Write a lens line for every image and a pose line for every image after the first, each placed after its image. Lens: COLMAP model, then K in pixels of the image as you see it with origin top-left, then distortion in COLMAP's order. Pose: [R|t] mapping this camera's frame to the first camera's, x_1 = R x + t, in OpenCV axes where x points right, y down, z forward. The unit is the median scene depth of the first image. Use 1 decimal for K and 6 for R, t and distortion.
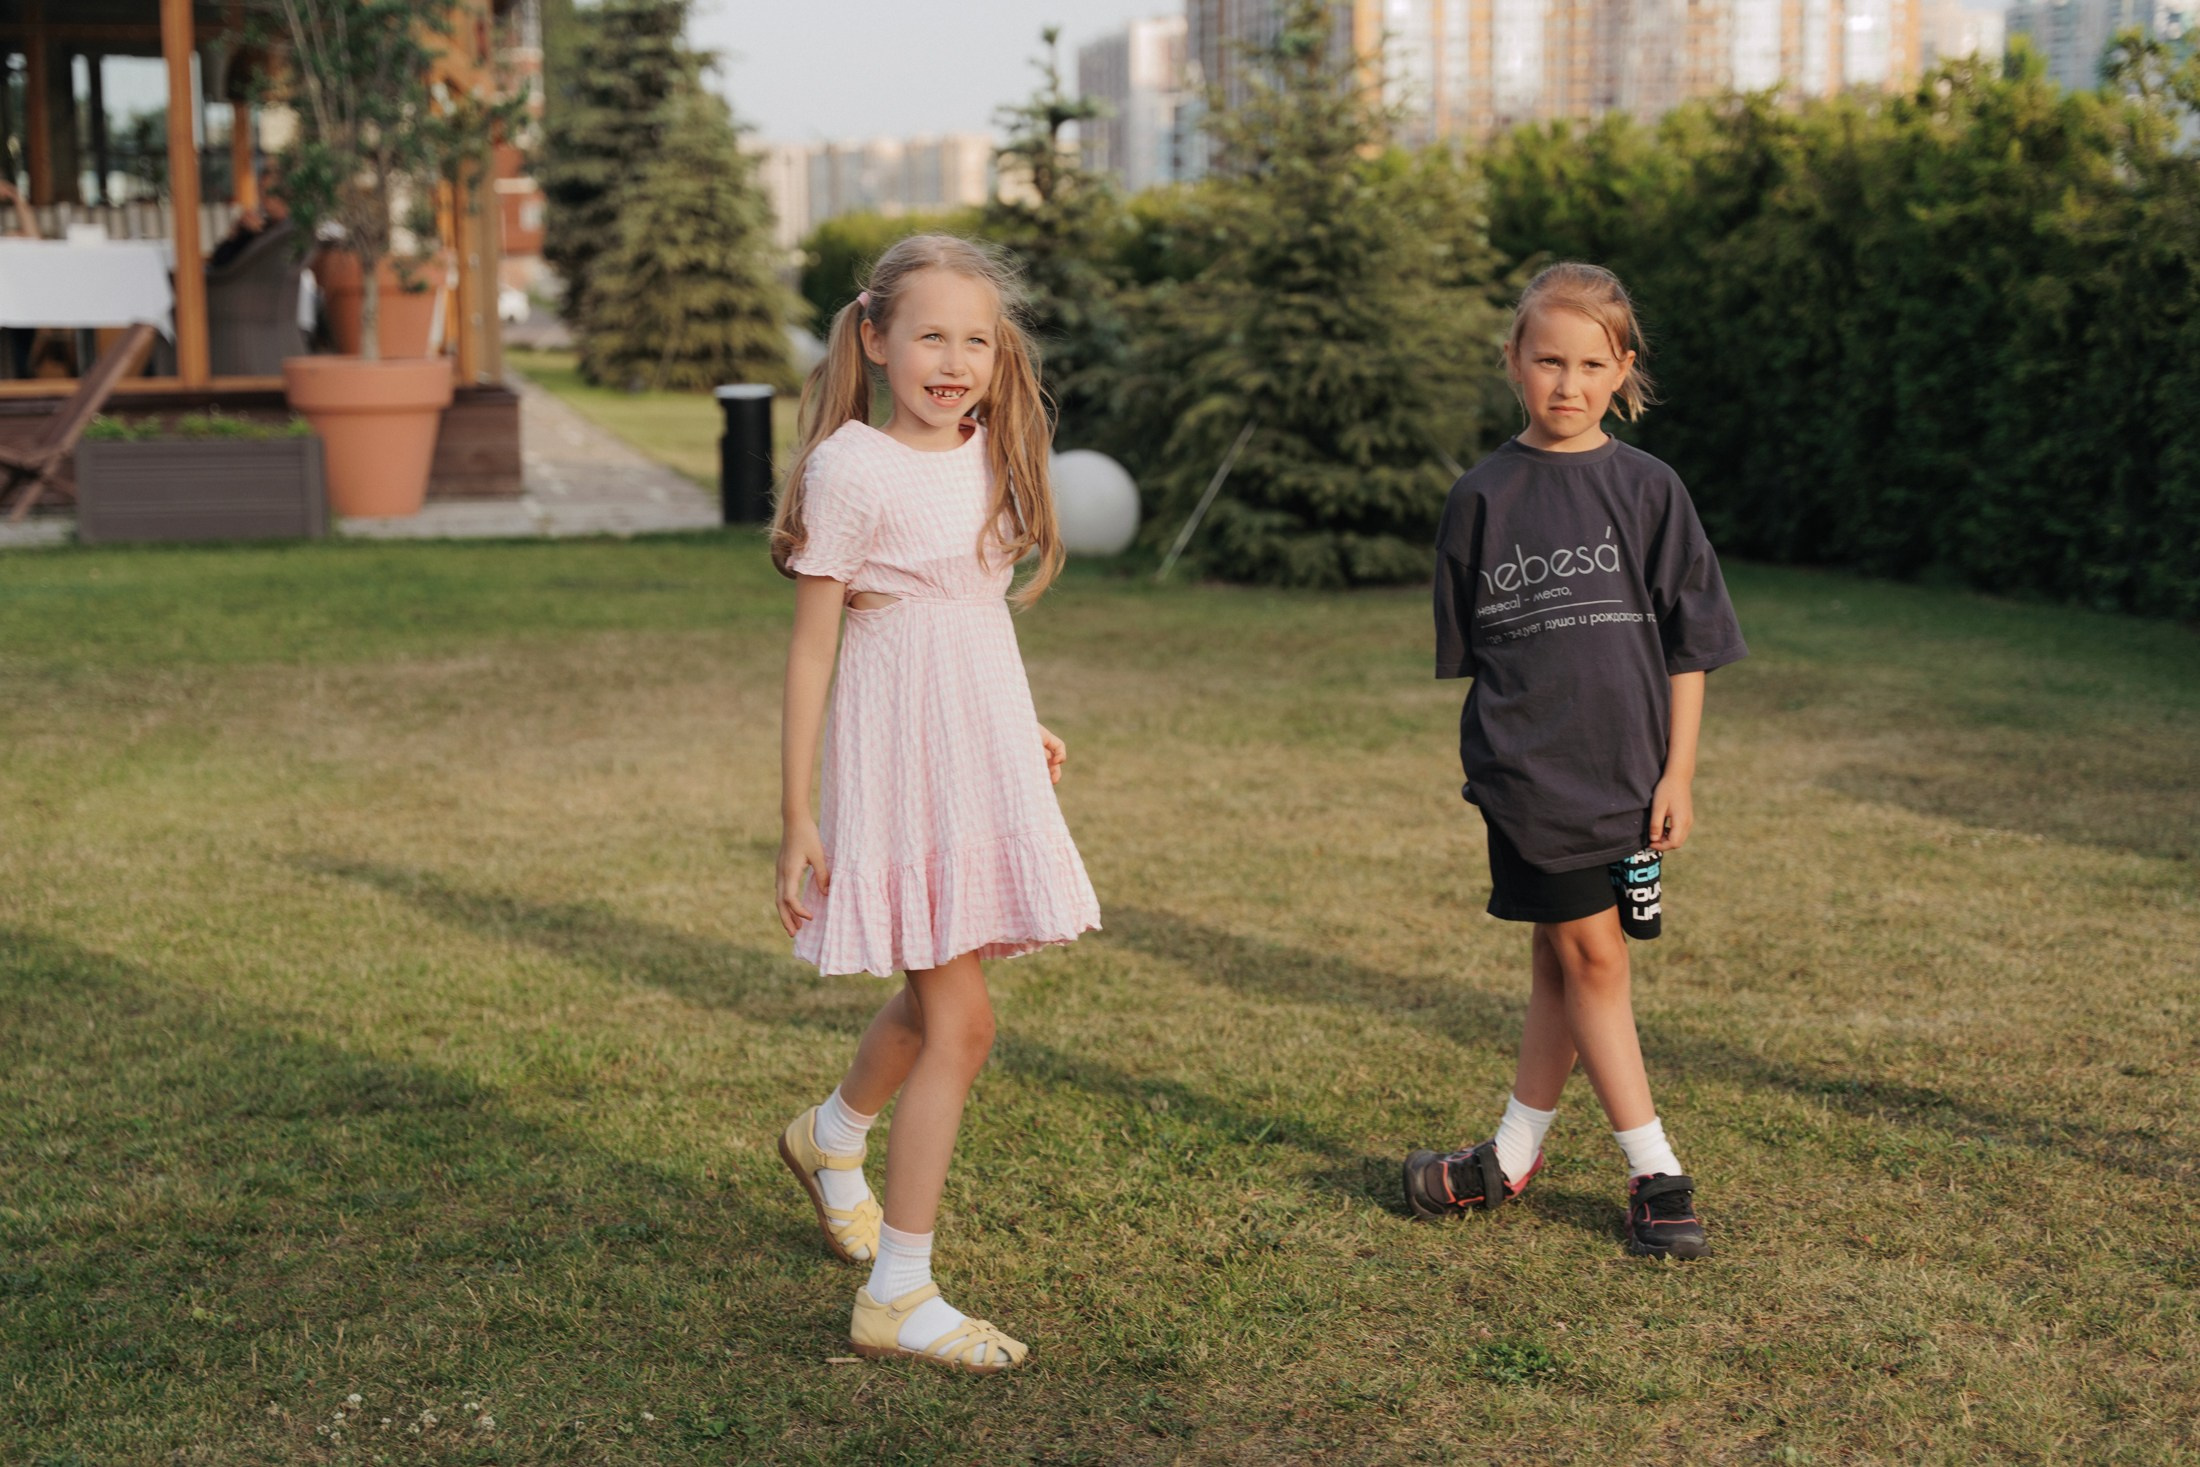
lens RADIAL K [[3765.5, 0, 1100.0], [0, 3765.5, 733.5], [0, 0, 1]] dist [0.165502, -0.061456]
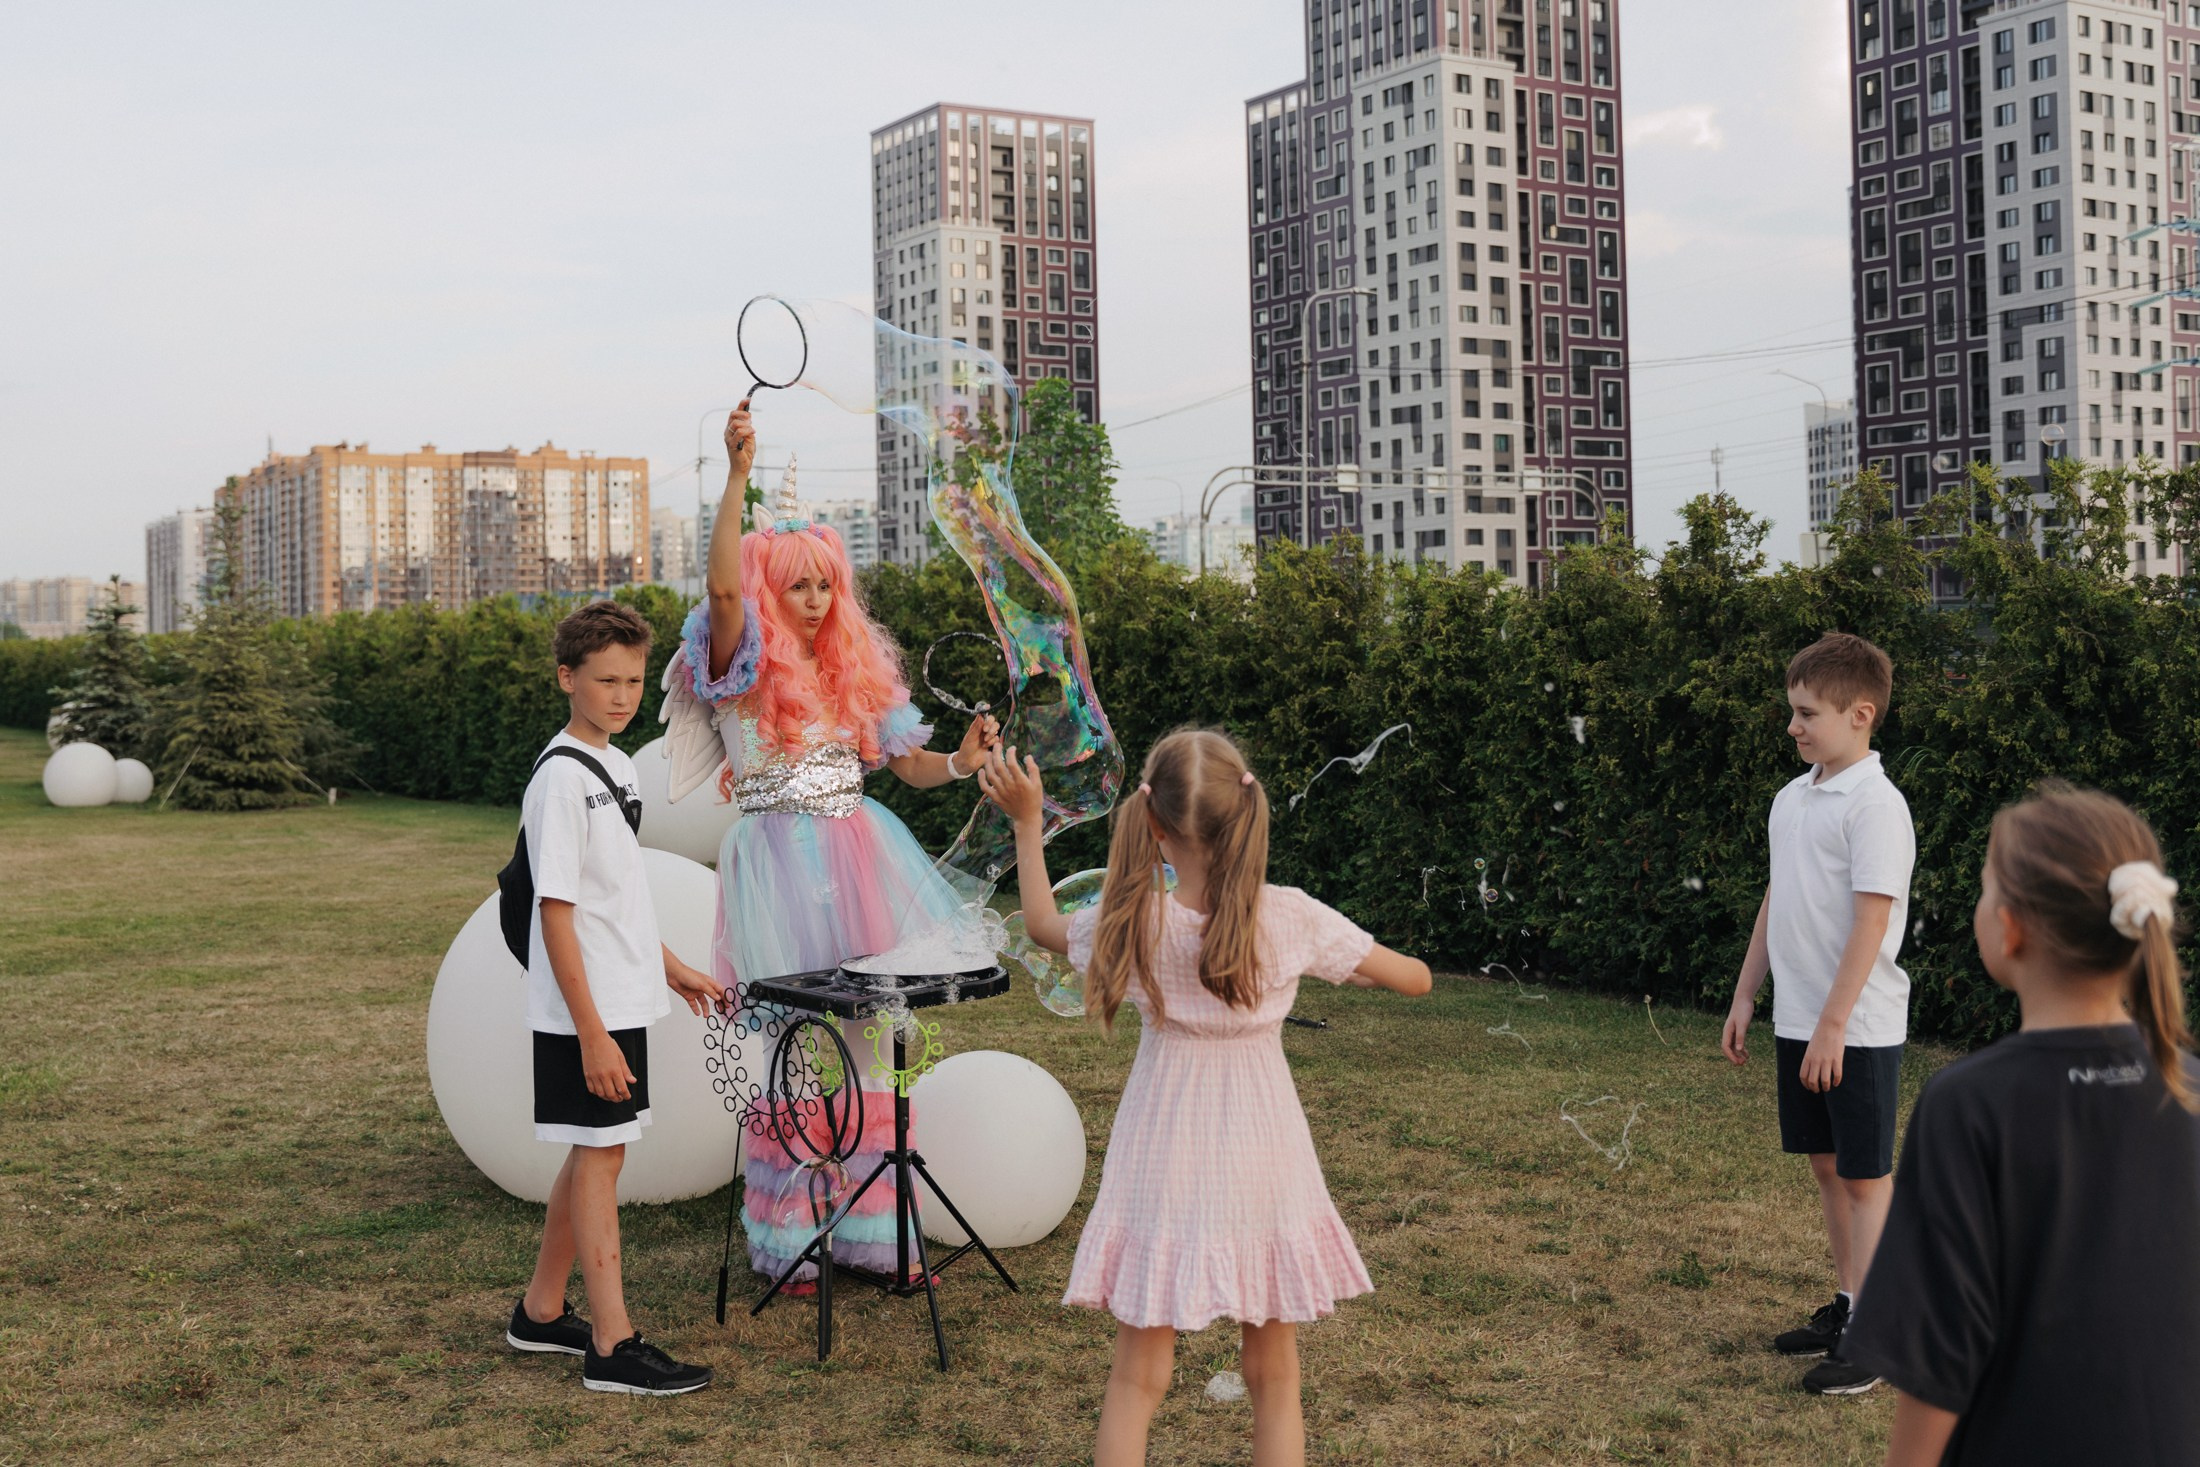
lens RADIAL K [[2495.9, 0, 1096.0], [0, 2495.9, 634.6], [0, 0, 1]] dist [-0.069836, 0.040323]
pose [[0.936758, -0.003193, 0.349963, 0.023554], [0.048011, 0.991677, -0.119464, 0.066547], [-0.346668, 0.128711, 0.929115, -0.703476]]
